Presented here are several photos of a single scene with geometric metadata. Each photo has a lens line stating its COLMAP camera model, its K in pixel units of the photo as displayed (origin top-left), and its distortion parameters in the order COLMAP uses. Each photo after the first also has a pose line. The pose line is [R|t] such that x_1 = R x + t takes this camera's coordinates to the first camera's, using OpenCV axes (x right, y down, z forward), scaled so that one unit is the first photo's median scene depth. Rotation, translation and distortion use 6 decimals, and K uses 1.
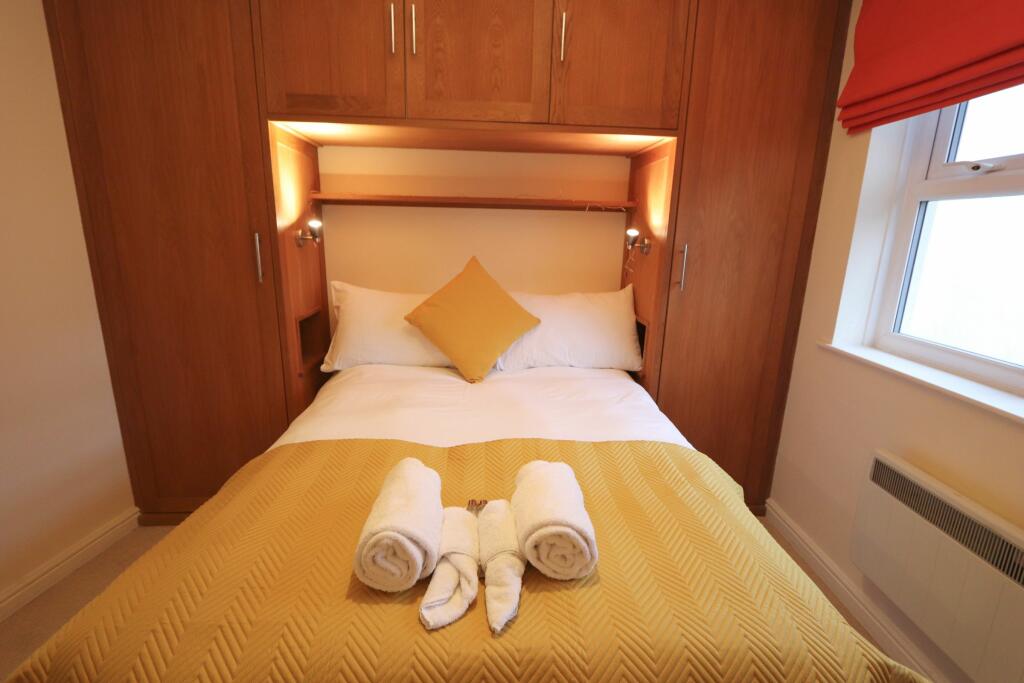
lens RADIAL K [[473.8, 0, 508.9], [0, 473.8, 345.0], [0, 0, 1]] dist [-0.012416, 0.000187]
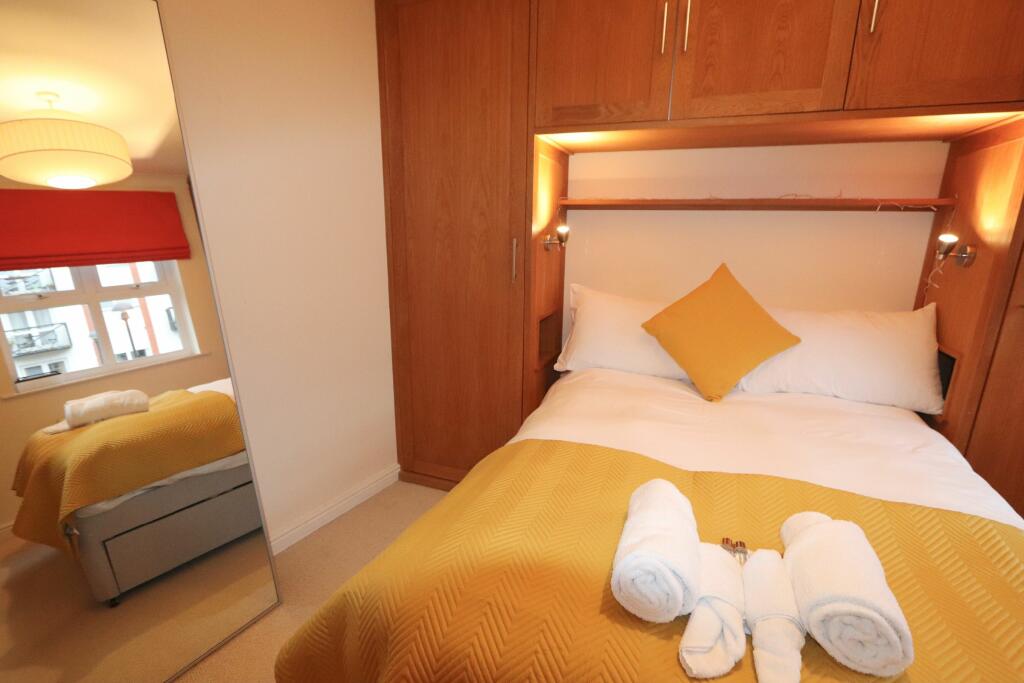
lens RADIAL K [[473.8, 0, 508.9], [0, 473.8, 345.0], [0, 0, 1]] dist [-0.012416, 0.000187]
pose [[0.907186, 0.092394, -0.410460, -0.073569], [-0.091852, 0.995549, 0.021090, -0.013724], [0.410582, 0.018569, 0.911635, -0.000576]]
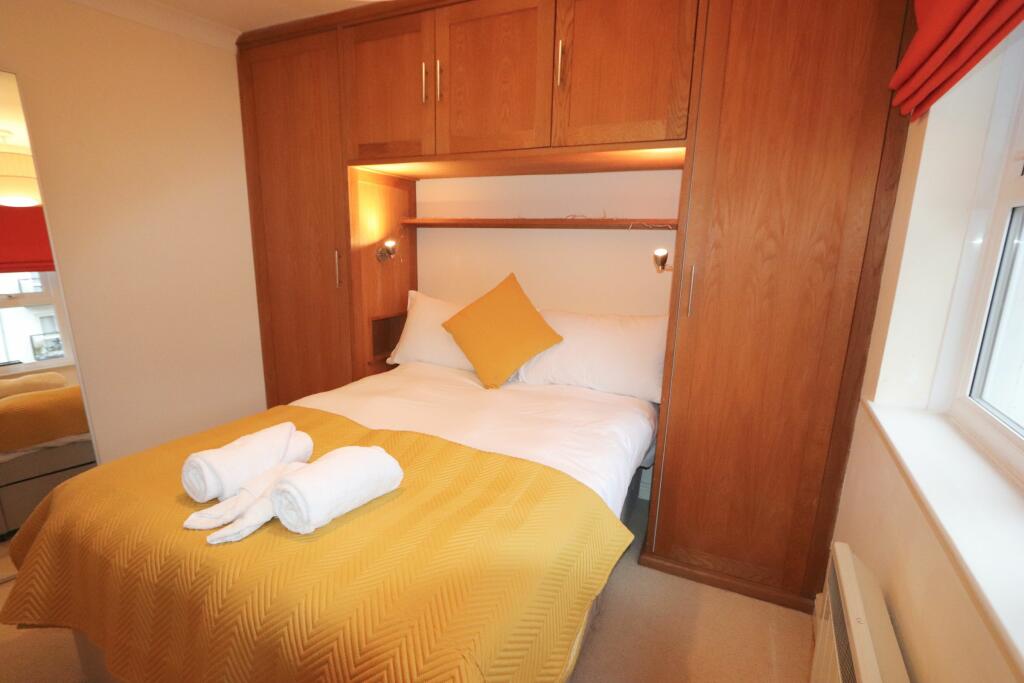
lens RADIAL K [[475.9, 0, 505.8], [0, 475.9, 343.9], [0, 0, 1]] dist [-0.009784, -0.000195]
pose [[0.879247, 0.095961, -0.466600, 0.524493], [-0.114891, 0.993303, -0.012214, -0.016441], [0.462303, 0.064348, 0.884384, 0.062089]]
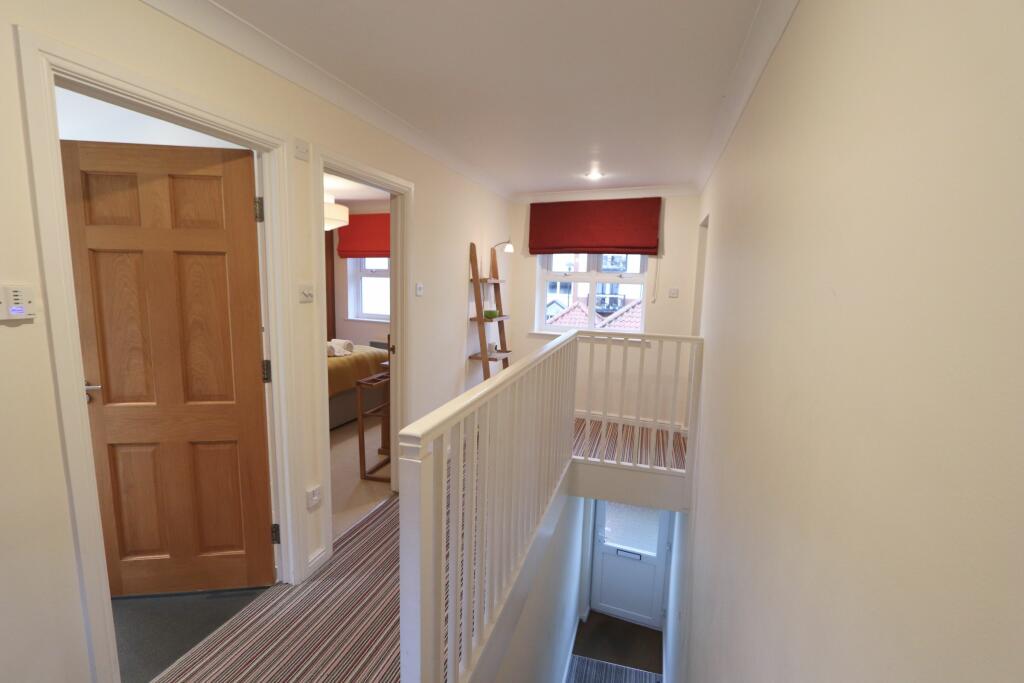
lens RADIAL K [[473.8, 0, 508.9], [0, 473.8, 345.0], [0, 0, 1]] dist [-0.012416, 0.000187]
pose [[0.395417, -0.141642, 0.907515, -2.029198], [0.200498, 0.977522, 0.065209, 0.204399], [-0.896352, 0.156170, 0.414927, -1.459689]]
